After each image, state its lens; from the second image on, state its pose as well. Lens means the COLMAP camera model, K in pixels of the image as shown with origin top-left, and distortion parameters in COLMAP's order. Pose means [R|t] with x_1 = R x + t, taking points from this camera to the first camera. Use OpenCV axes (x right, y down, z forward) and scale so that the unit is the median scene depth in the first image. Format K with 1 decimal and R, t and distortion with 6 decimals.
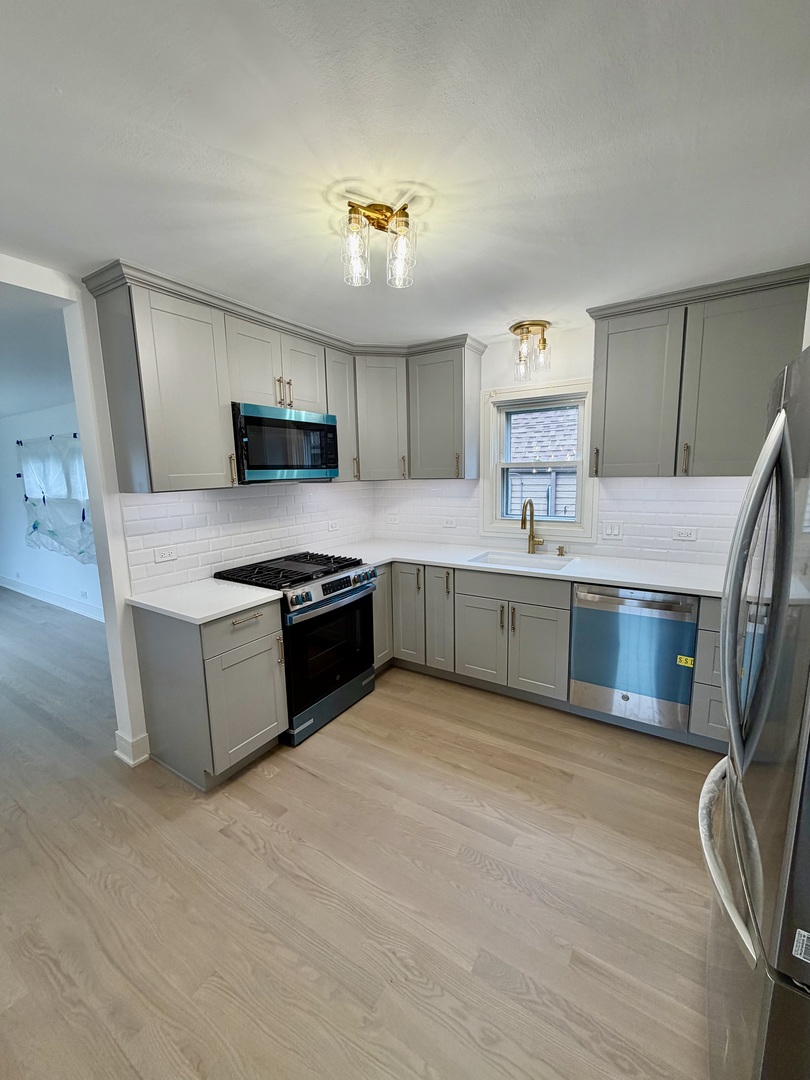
lens RADIAL K [[432.3, 0, 405.0], [0, 432.3, 540.0], [0, 0, 1]] dist [0.001294, 0.000452]
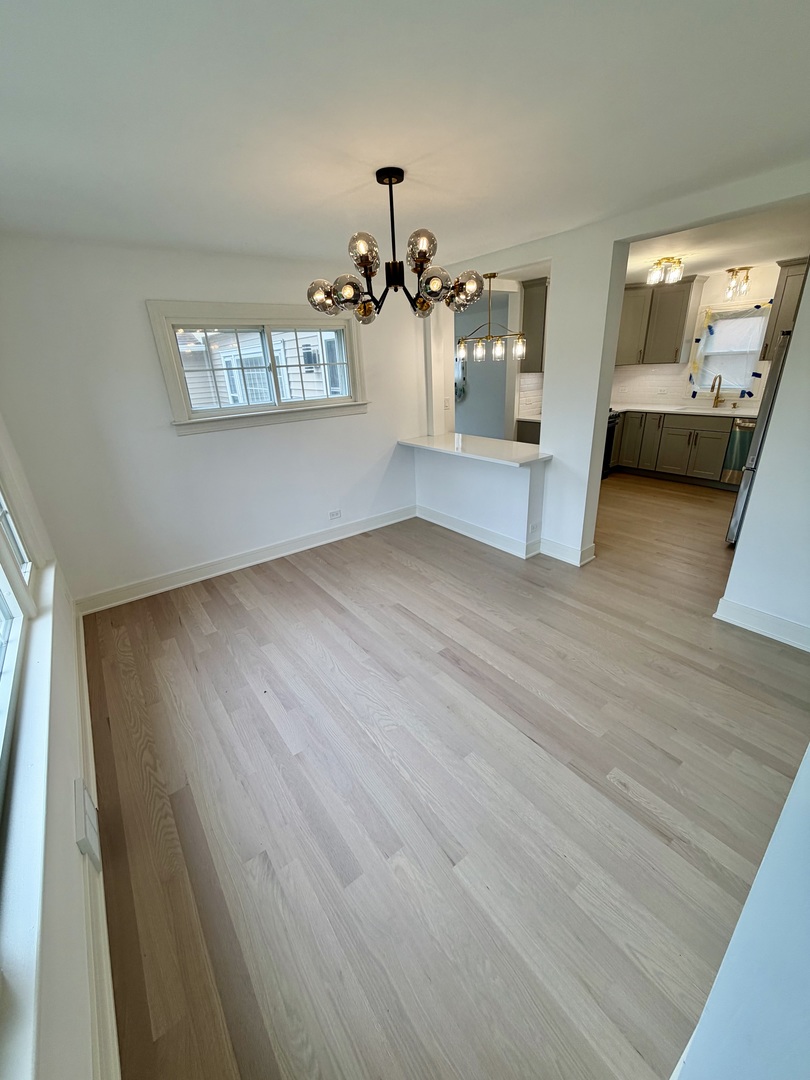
lens RADIAL K [[432.3, 0, 405.0], [0, 432.3, 540.0], [0, 0, 1]] dist [0.001294, 0.000452]
pose [[0.937555, 0.110593, -0.329787, -0.328054], [-0.028199, 0.969154, 0.244835, 0.208317], [0.346692, -0.220247, 0.911754, -1.528500]]
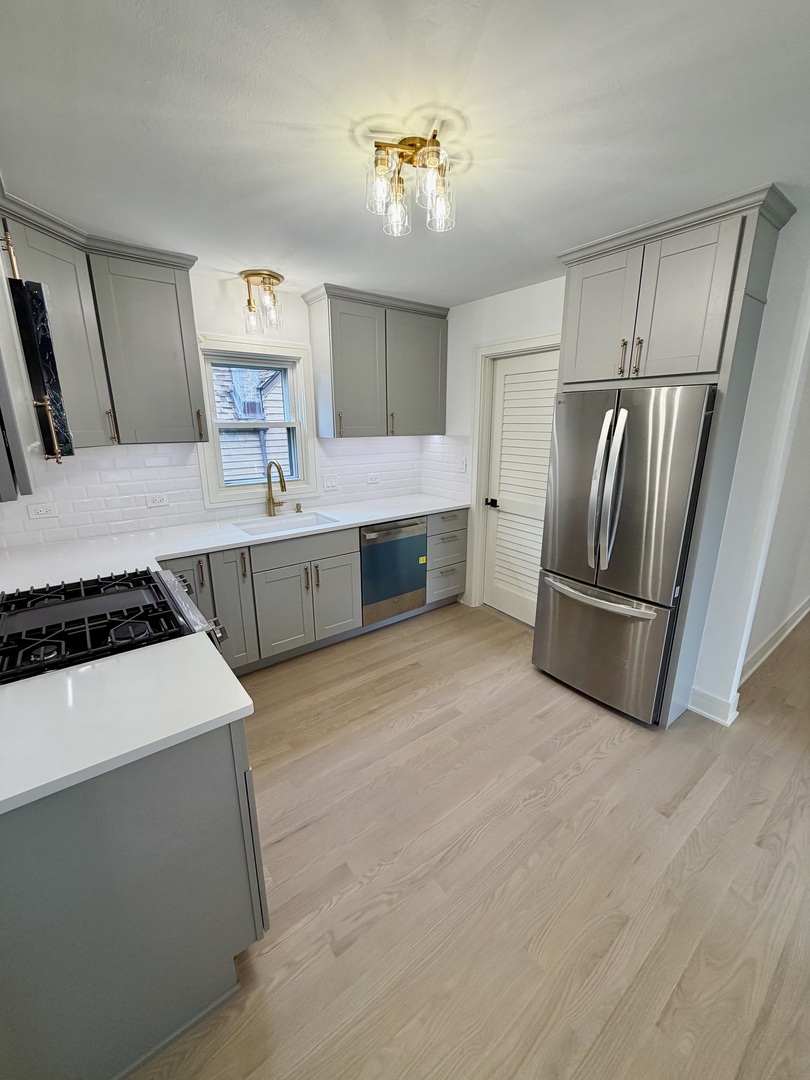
lens RADIAL K [[432.3, 0, 405.0], [0, 432.3, 540.0], [0, 0, 1]] dist [0.001294, 0.000452]
pose [[0.337422, -0.231570, 0.912426, -0.696708], [0.144727, 0.970508, 0.192790, -0.084136], [-0.930162, 0.067001, 0.360985, 0.473062]]
